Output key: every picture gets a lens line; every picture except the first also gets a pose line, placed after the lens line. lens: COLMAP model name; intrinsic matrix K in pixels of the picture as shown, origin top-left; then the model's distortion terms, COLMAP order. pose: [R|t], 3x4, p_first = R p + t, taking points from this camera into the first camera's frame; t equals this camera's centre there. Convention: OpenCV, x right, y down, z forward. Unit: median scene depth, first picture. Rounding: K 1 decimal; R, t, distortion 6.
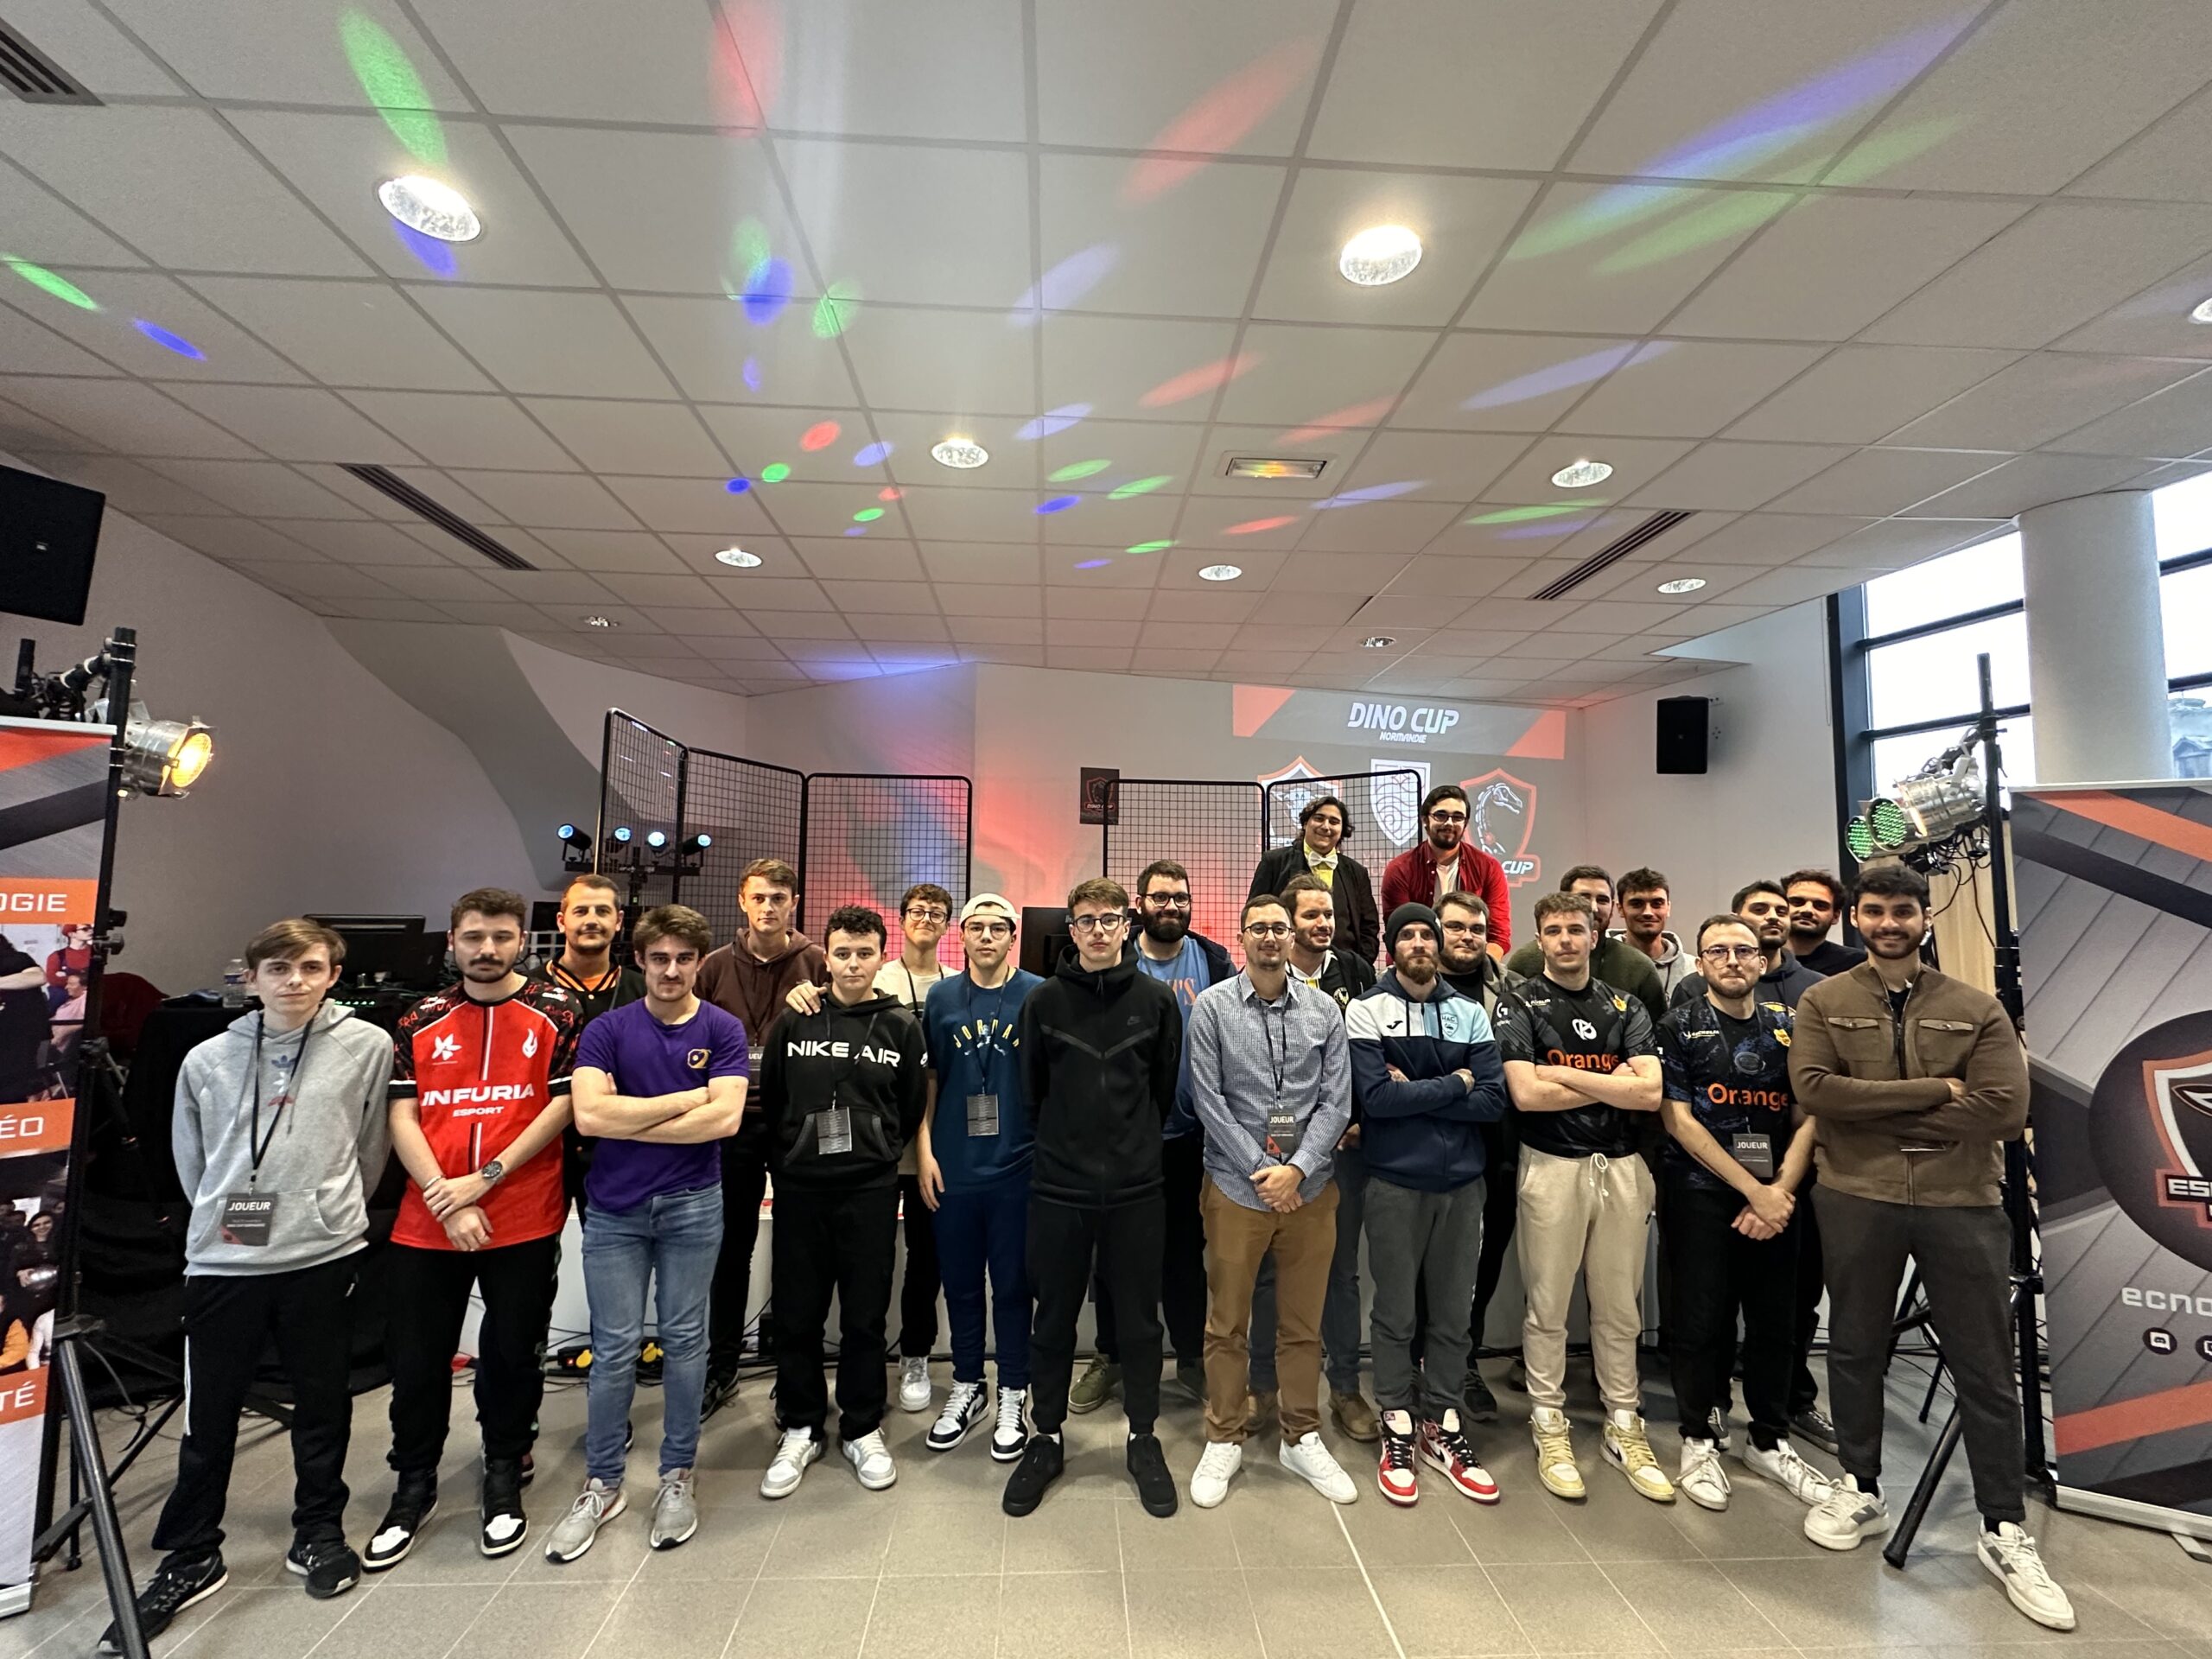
lens RADIAL K [[990.4, 0, 1106.0], [0, 990.4, 829.5], [0, 0, 1]] dist [-0.000405, -0.000343]
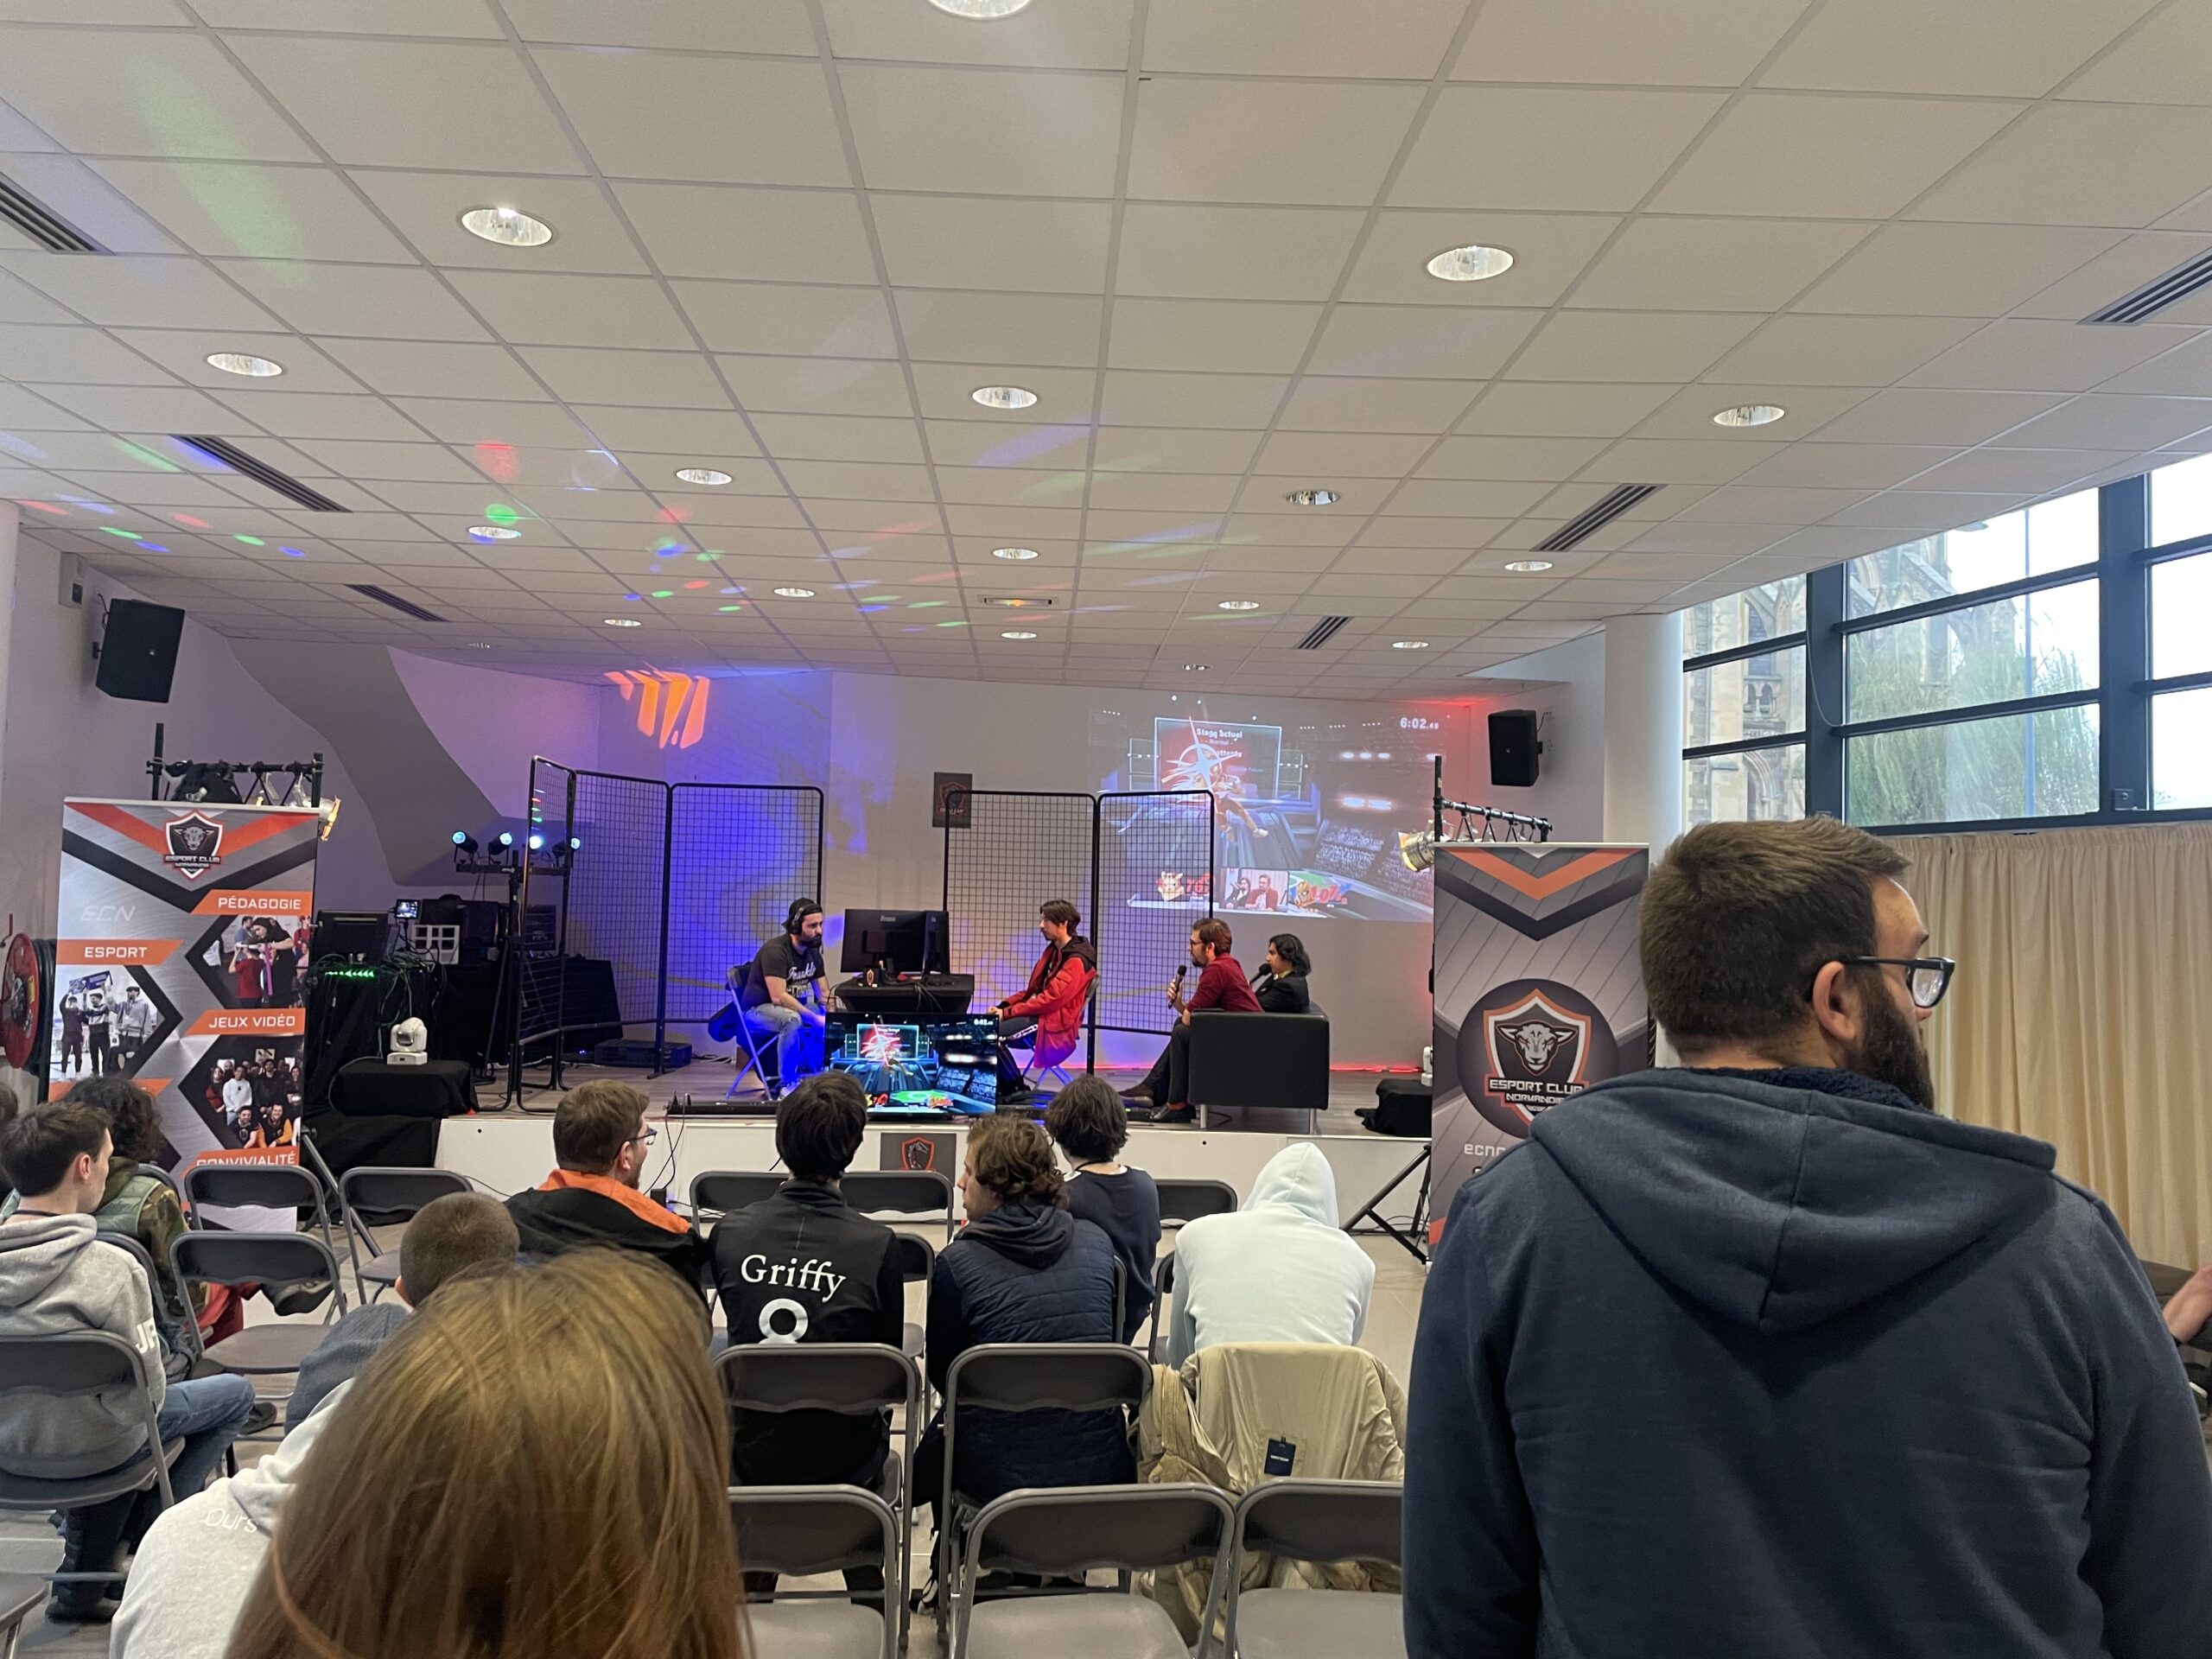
lens RADIAL K [[1691.3, 0, 1106.0], [0, 1691.3, 829.5], [0, 0, 1]] dist [-0.009422, -0.002805]
pose [[0.999785, 0.009927, -0.018203, 0.249579], [-0.009275, 0.999325, 0.035553, -0.091326], [0.018544, -0.035376, 0.999202, -1.009531]]
